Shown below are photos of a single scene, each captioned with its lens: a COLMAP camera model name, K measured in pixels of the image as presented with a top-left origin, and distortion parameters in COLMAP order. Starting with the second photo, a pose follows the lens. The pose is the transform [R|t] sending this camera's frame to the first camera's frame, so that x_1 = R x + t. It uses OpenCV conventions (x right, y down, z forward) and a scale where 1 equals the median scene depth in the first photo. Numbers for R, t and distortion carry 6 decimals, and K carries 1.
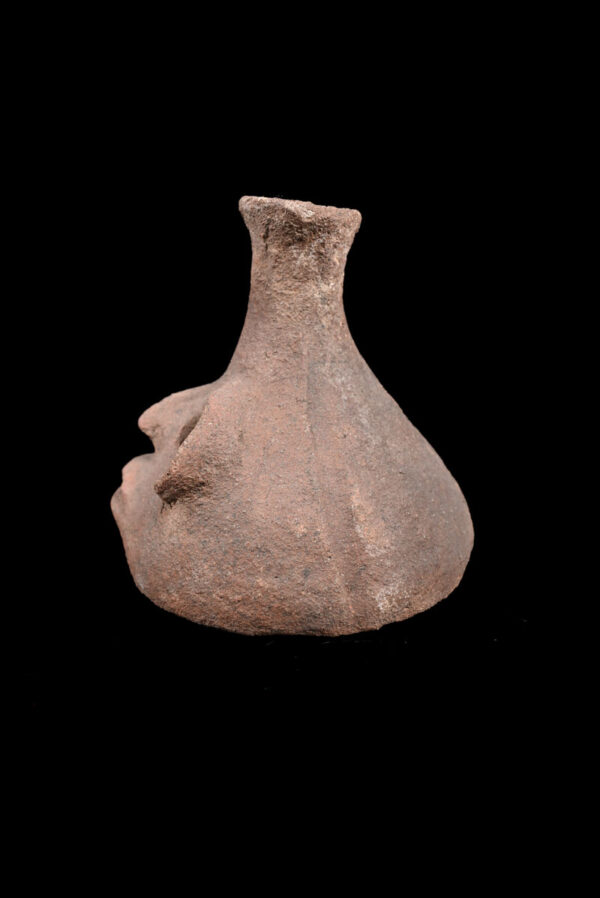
lens RADIAL K [[798.4, 0, 300.0], [0, 798.4, 449.0], [0, 0, 1]] dist [-0.103326, -0.004398]
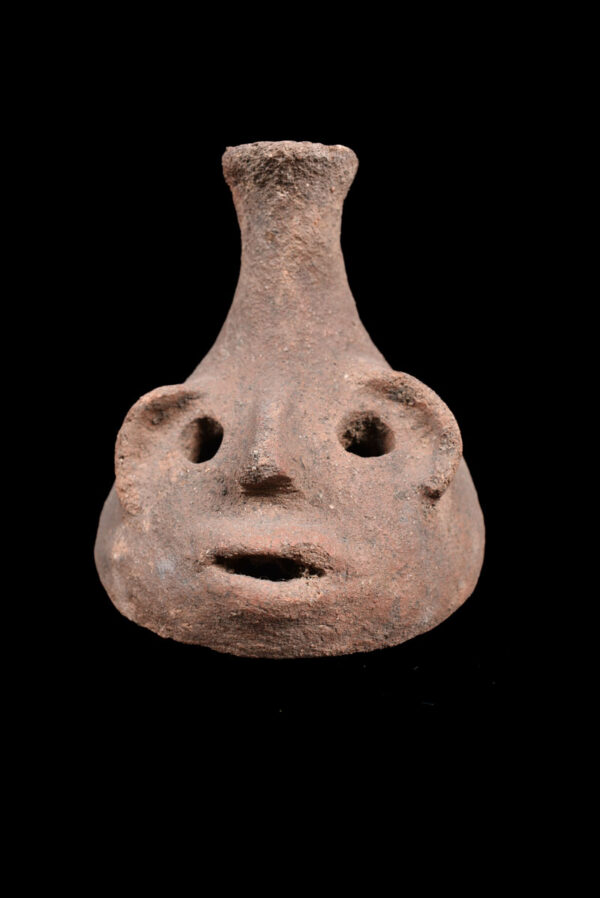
lens RADIAL K [[798.4, 0, 300.0], [0, 798.4, 449.0], [0, 0, 1]] dist [-0.103326, -0.004398]
pose [[-0.031461, -0.293047, 0.955580, -0.945389], [0.286028, 0.913431, 0.289538, -0.267512], [-0.957705, 0.282432, 0.055083, 1.055764]]
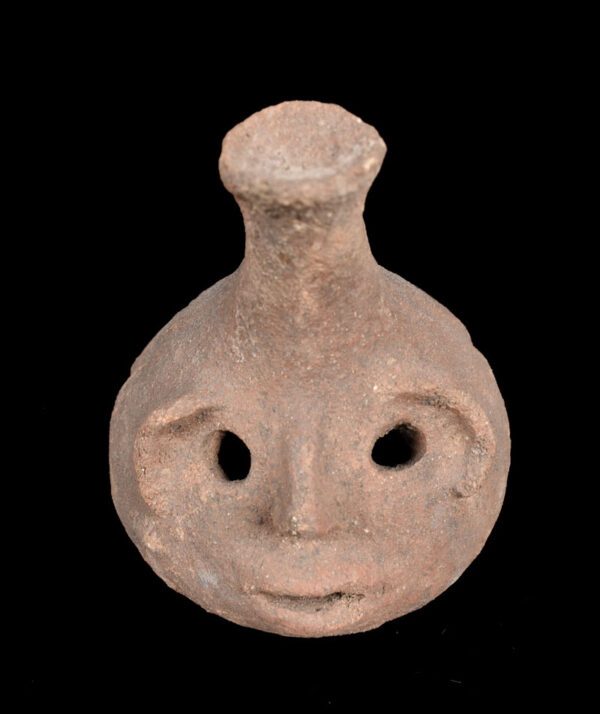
lens RADIAL K [[1056.9, 0, 300.0], [0, 1056.9, 357.0], [0, 0, 1]] dist [-0.073176, -0.035447]
pose [[-0.113420, -0.754359, 0.646590, -0.758519], [0.307121, 0.592297, 0.744890, -0.907720], [-0.944888, 0.283067, 0.164501, 0.921776]]
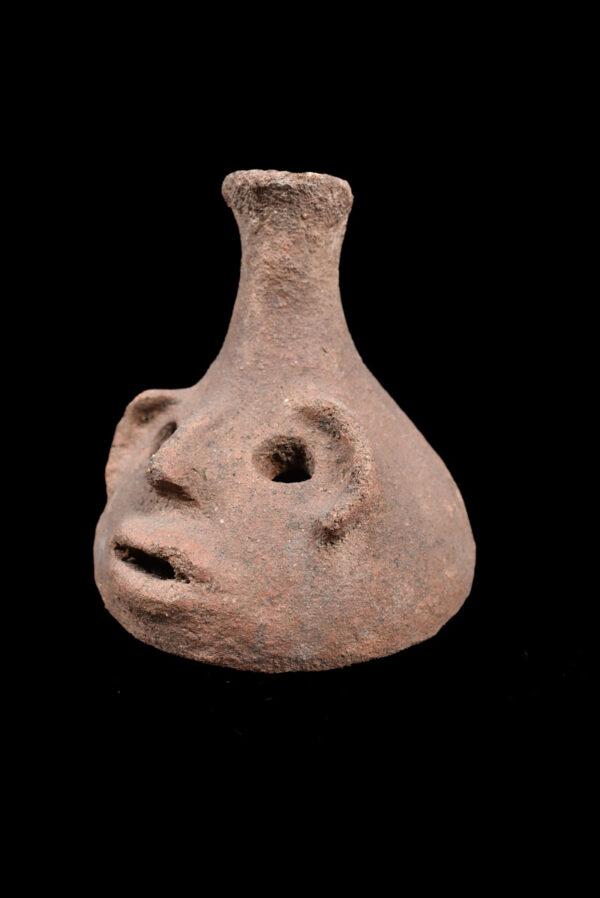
lens RADIAL K [[798.4, 0, 300.0], [0, 798.4, 449.0], [0, 0, 1]] dist [-0.103326, -0.004398]
pose [[0.479948, -0.234326, 0.845424, -0.842833], [0.235972, 0.962636, 0.132852, -0.137390], [-0.844966, 0.135734, 0.517309, 0.579711]]
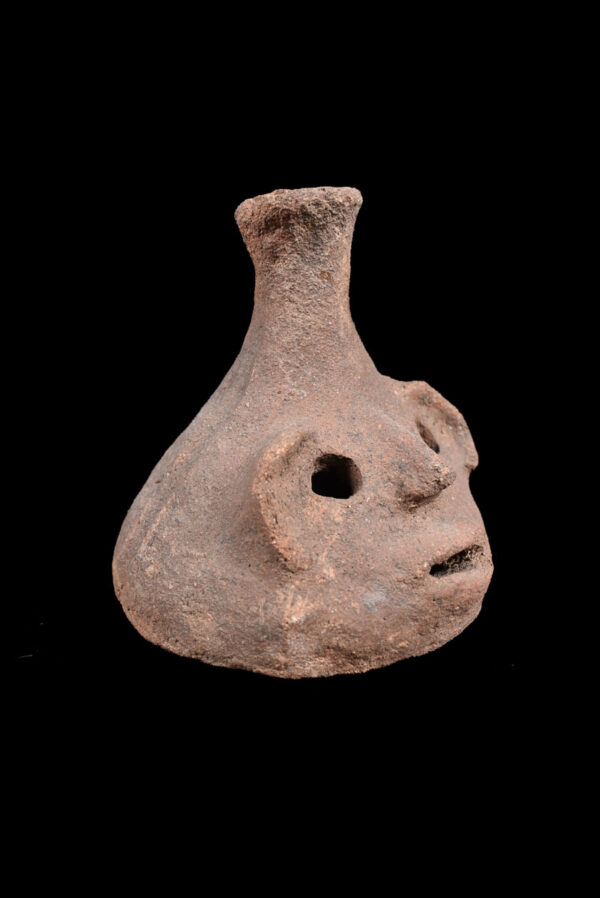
lens RADIAL K [[798.4, 0, 300.0], [0, 798.4, 449.0], [0, 0, 1]] dist [-0.103326, -0.004398]
pose [[-0.793895, -0.167399, 0.584559, -0.599116], [0.178630, 0.854731, 0.487366, -0.517858], [-0.581225, 0.491337, -0.648664, 1.775831]]
